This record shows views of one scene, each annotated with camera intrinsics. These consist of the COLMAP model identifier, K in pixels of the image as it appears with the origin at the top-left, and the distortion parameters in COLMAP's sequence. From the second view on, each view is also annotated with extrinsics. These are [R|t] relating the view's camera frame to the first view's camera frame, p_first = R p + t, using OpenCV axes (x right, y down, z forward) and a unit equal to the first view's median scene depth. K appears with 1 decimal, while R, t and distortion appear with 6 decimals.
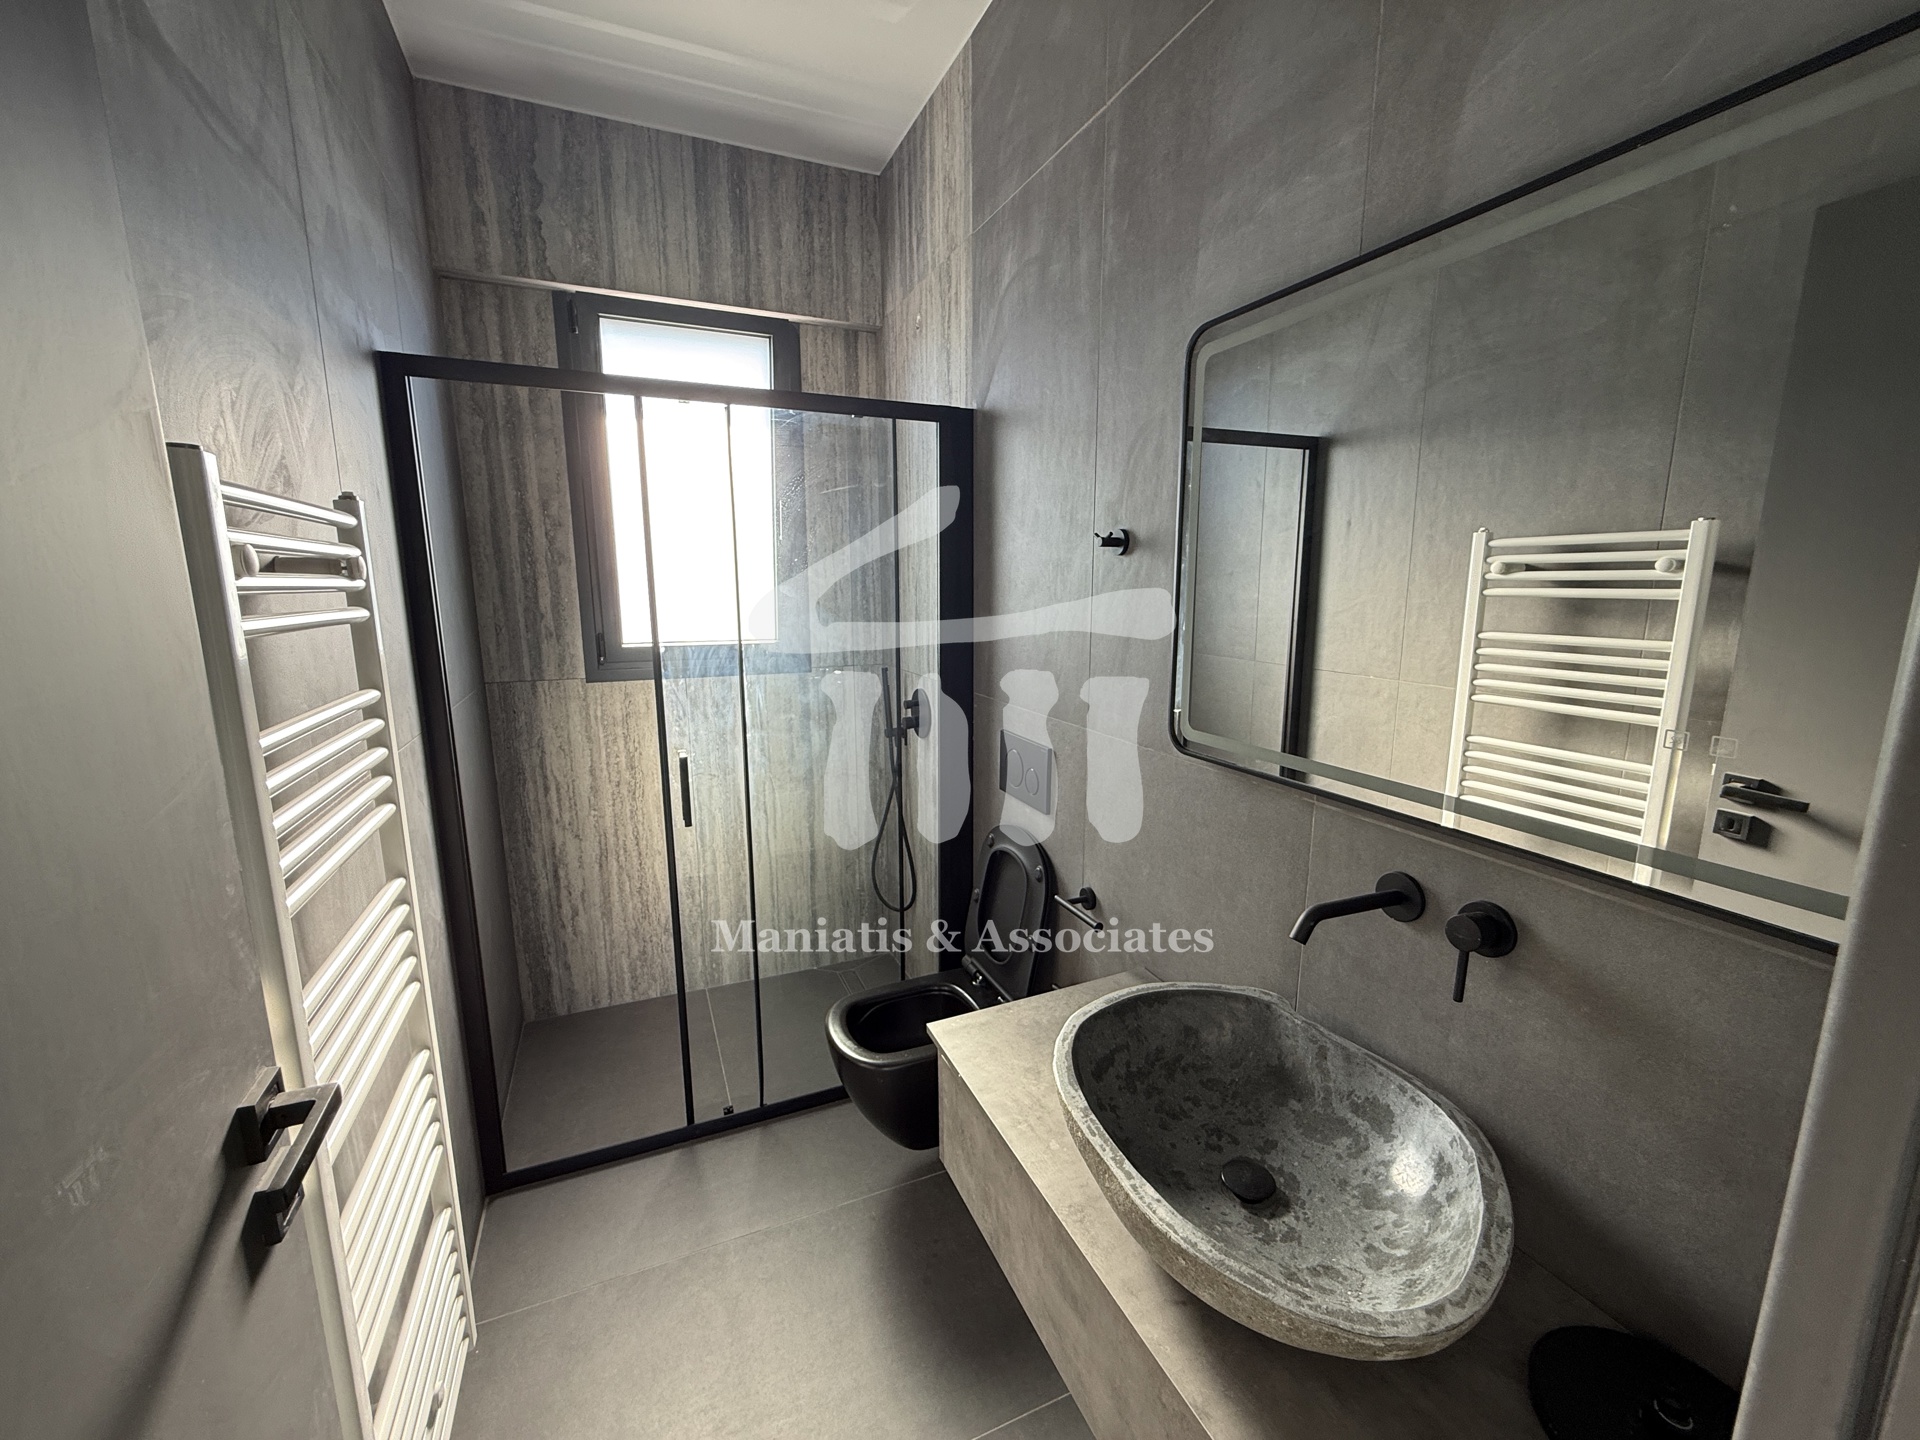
lens RADIAL K [[766.4, 0, 958.3], [0, 766.4, 720.9], [0, 0, 1]] dist [-0.000197, -0.000016]
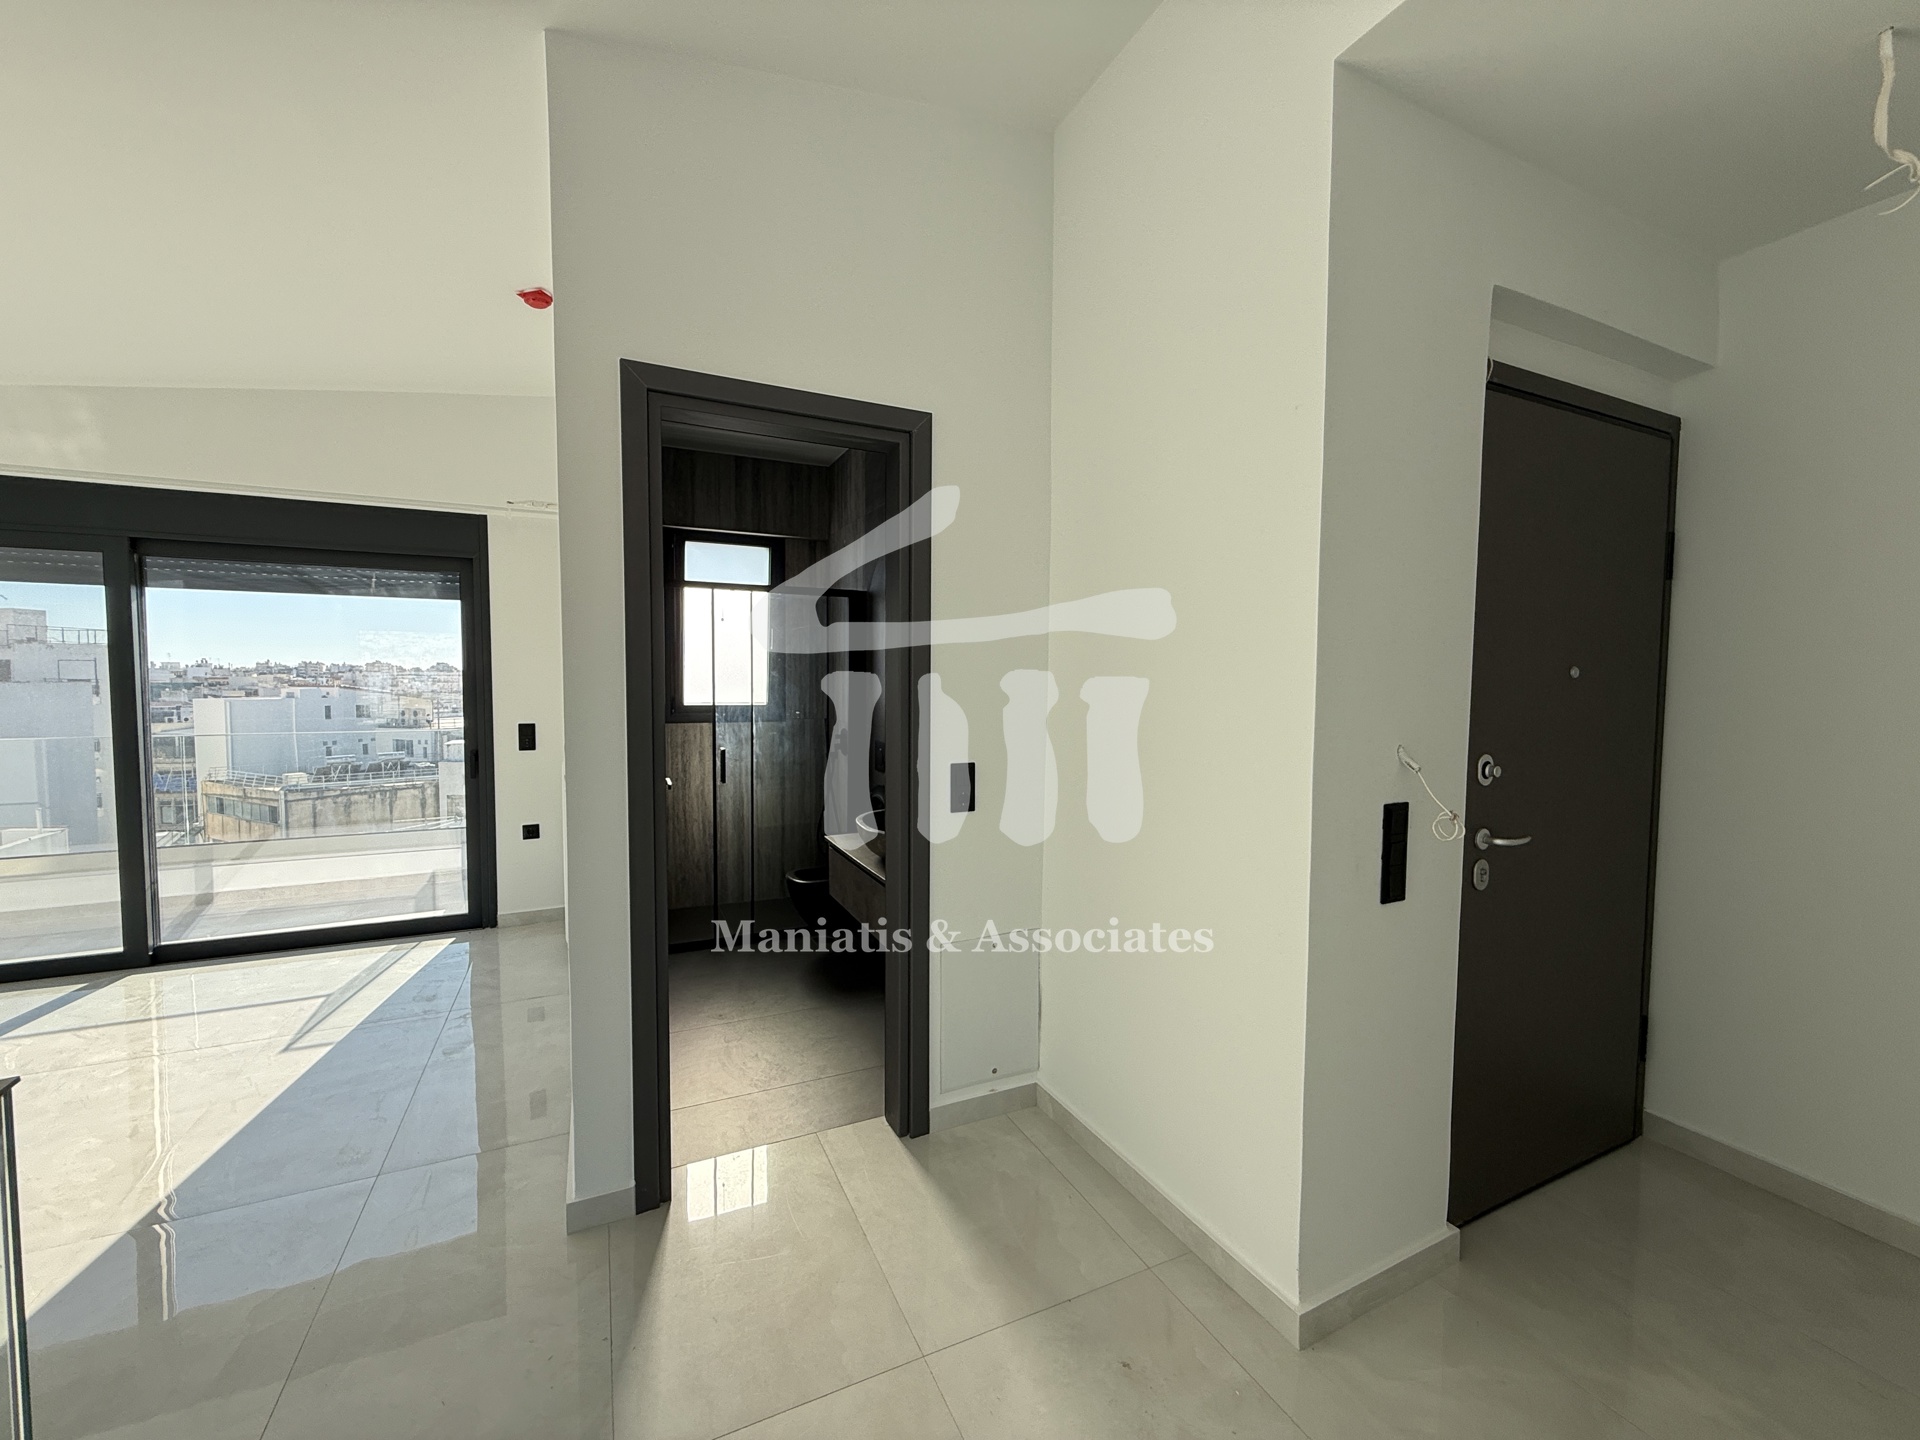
lens RADIAL K [[766.4, 0, 959.1], [0, 766.4, 723.2], [0, 0, 1]] dist [-0.000197, -0.000016]
pose [[0.999649, 0.009067, 0.024898, 0.196817], [-0.006031, 0.992826, -0.119417, 0.177849], [-0.025802, 0.119225, 0.992532, -0.918343]]
